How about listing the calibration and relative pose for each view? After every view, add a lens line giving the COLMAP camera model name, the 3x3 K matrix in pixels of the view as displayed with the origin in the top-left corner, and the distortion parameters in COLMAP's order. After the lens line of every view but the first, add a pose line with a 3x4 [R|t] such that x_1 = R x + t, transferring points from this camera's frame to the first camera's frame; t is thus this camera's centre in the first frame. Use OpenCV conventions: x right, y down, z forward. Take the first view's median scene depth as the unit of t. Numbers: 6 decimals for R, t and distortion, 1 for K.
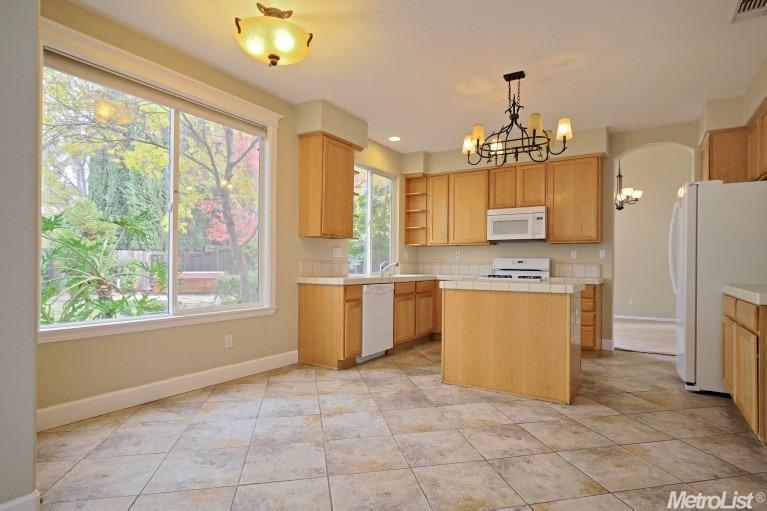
lens RADIAL K [[414.1, 0, 387.6], [0, 414.1, 262.7], [0, 0, 1]] dist [-0.000583, 0.000104]
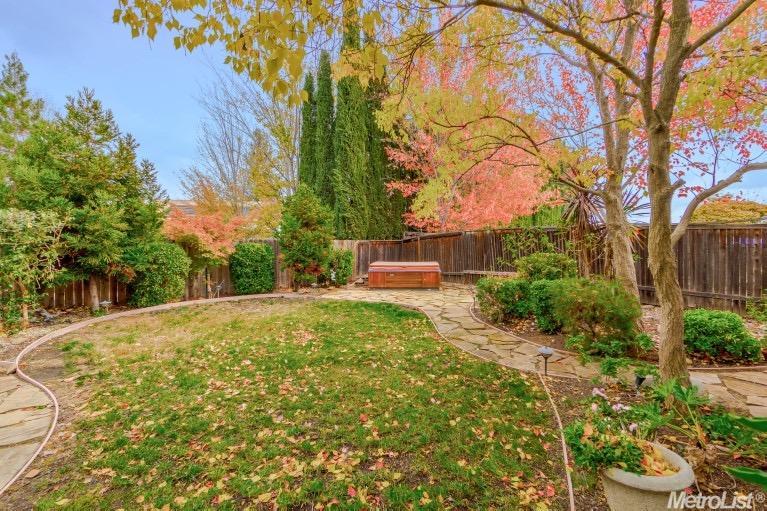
lens RADIAL K [[366.2, 0, 397.3], [0, 366.2, 256.8], [0, 0, 1]] dist [-0.001985, -0.000311]
pose [[0.947540, 0.002423, -0.319627, -0.681644], [0.010327, 0.999217, 0.038192, -0.063813], [0.319469, -0.039490, 0.946773, 0.718132]]
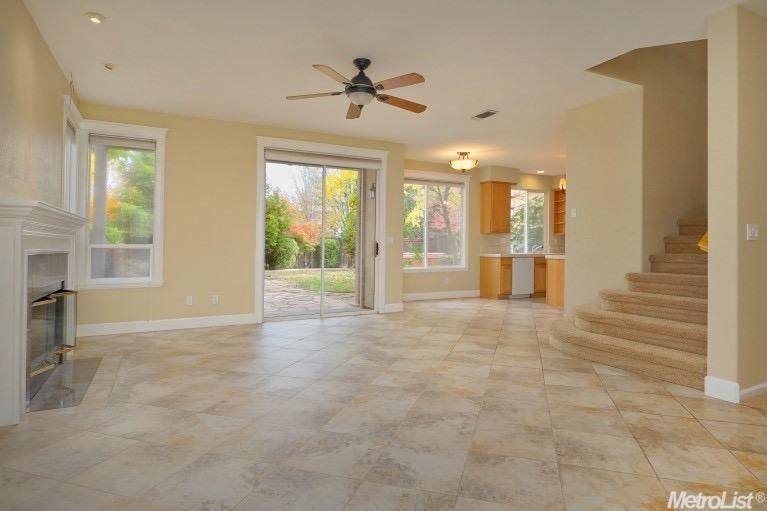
lens RADIAL K [[421.5, 0, 383.5], [0, 421.5, 255.5], [0, 0, 1]] dist [-0.000184, -0.000206]
pose [[0.871421, 0.005612, -0.490503, 0.290742], [0.005899, 0.999742, 0.021919, -0.002224], [0.490500, -0.021995, 0.871164, -0.774701]]
